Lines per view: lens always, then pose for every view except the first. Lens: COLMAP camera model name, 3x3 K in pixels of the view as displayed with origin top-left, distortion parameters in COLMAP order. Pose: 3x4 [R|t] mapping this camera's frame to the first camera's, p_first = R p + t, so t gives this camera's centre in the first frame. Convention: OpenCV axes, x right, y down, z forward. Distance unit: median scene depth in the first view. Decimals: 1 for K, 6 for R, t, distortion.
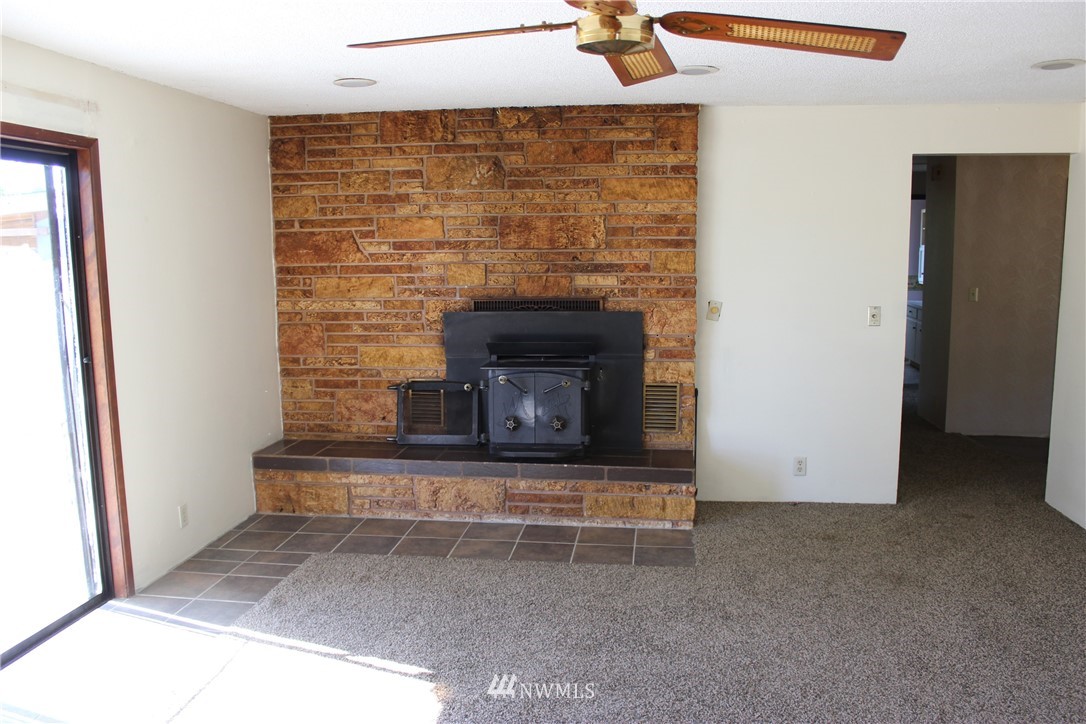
lens RADIAL K [[904.5, 0, 538.2], [0, 904.5, 384.5], [0, 0, 1]] dist [-0.169584, 0.150706]
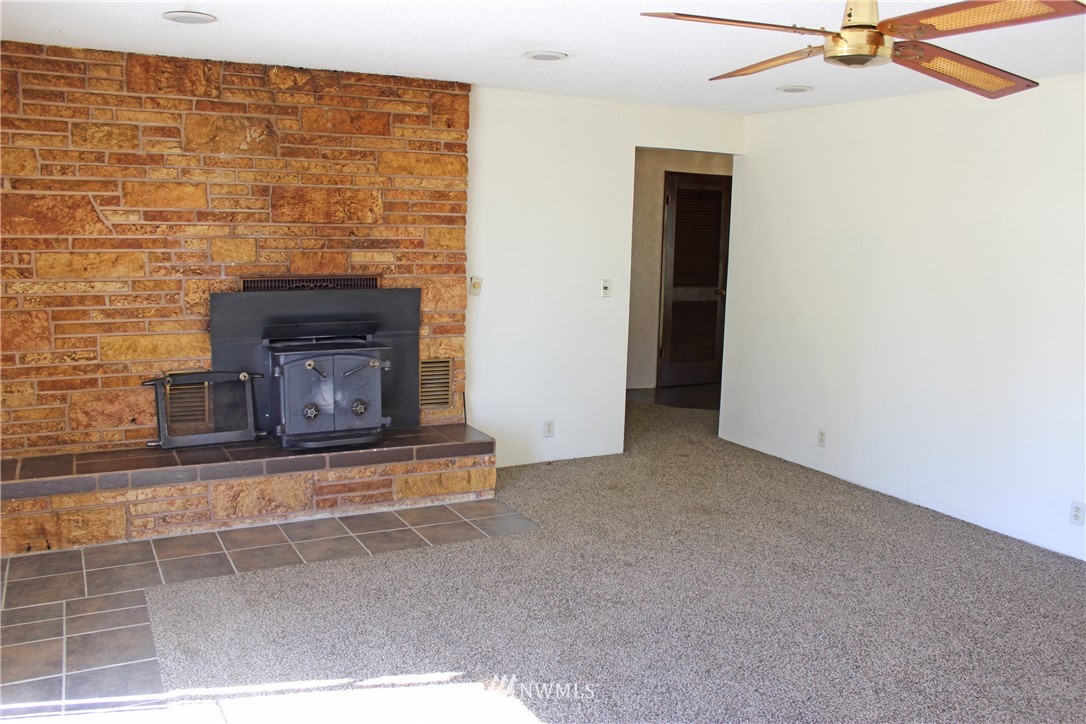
lens RADIAL K [[904.5, 0, 538.2], [0, 904.5, 384.5], [0, 0, 1]] dist [-0.169584, 0.150706]
pose [[0.810501, -0.073746, 0.581077, -0.360913], [0.058615, 0.997275, 0.044808, -0.011682], [-0.582798, -0.002257, 0.812614, 0.117207]]
